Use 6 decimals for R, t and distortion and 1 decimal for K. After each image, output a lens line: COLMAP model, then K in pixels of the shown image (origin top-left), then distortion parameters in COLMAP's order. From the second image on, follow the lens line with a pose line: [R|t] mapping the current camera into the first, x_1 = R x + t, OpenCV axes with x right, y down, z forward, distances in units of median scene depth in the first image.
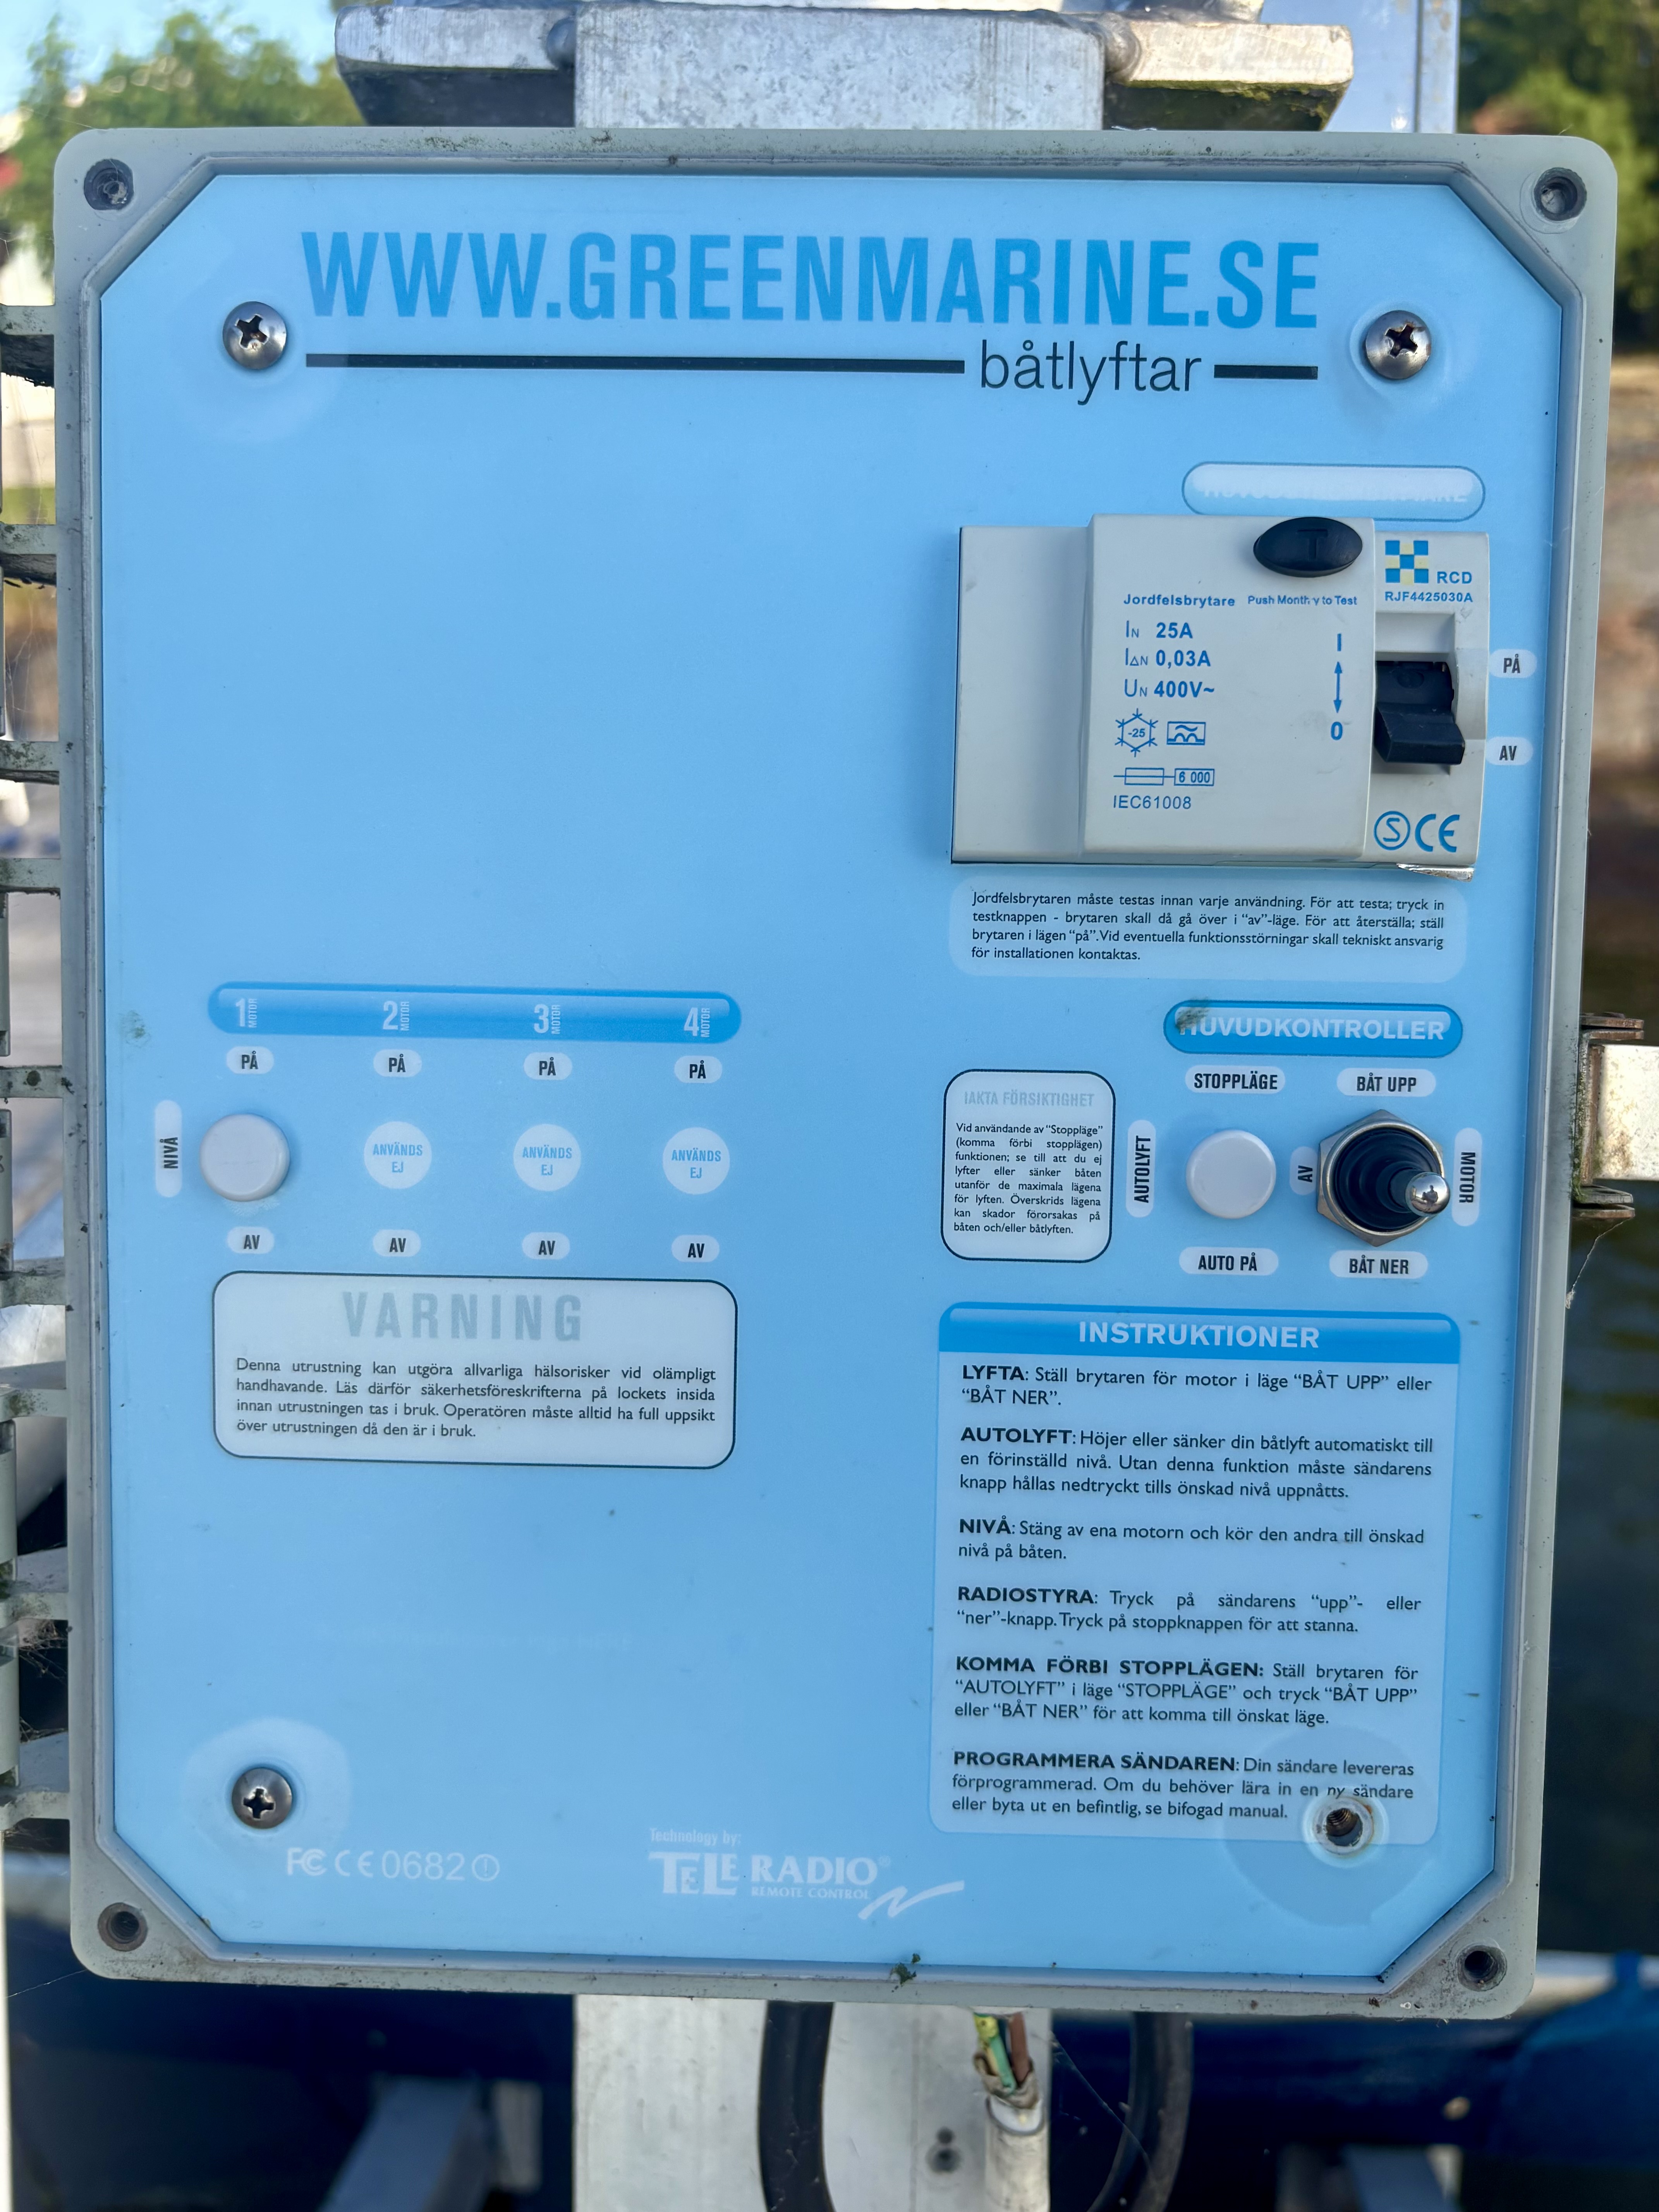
lens RADIAL K [[1660.4, 0, 805.6], [0, 1660.4, 1104.0], [0, 0, 1]] dist [-0.023286, -0.002020]
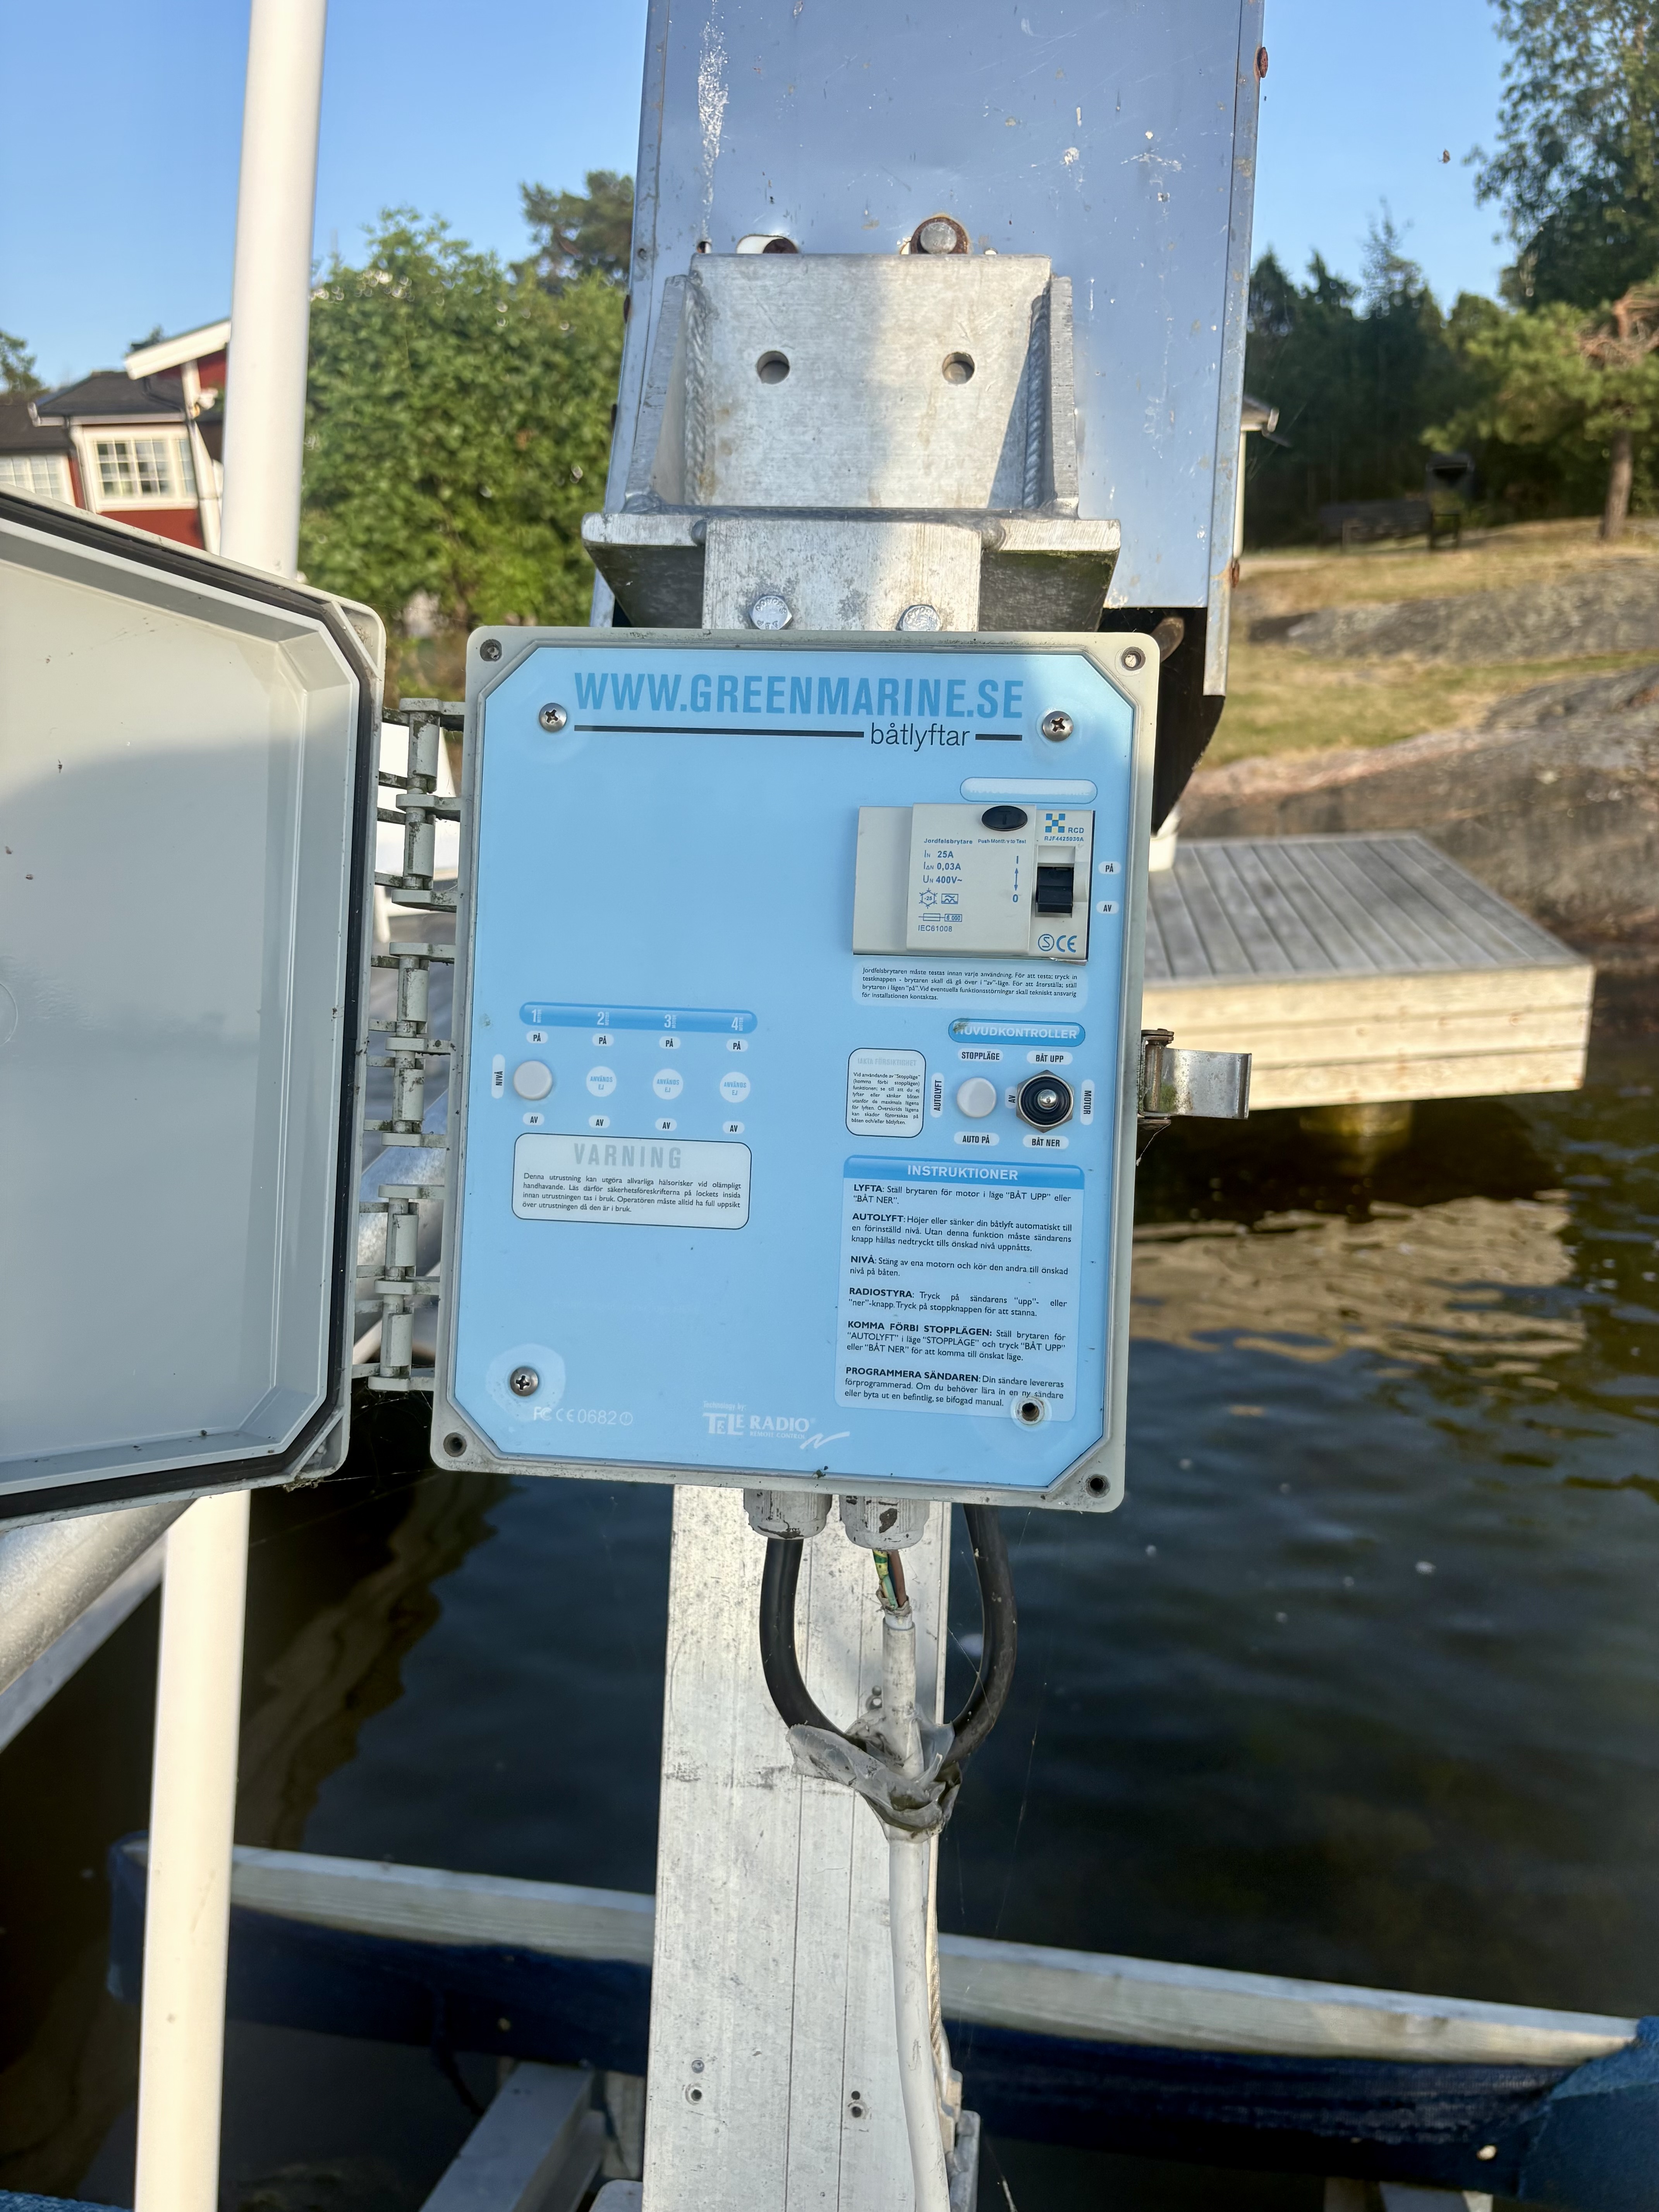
lens RADIAL K [[1658.6, 0, 834.6], [0, 1658.6, 1140.2], [0, 0, 1]] dist [0.092658, -0.114841]
pose [[0.996763, 0.026024, -0.076070, 0.233133], [-0.031226, 0.997196, -0.068005, 0.248578], [0.074087, 0.070161, 0.994781, -1.169486]]
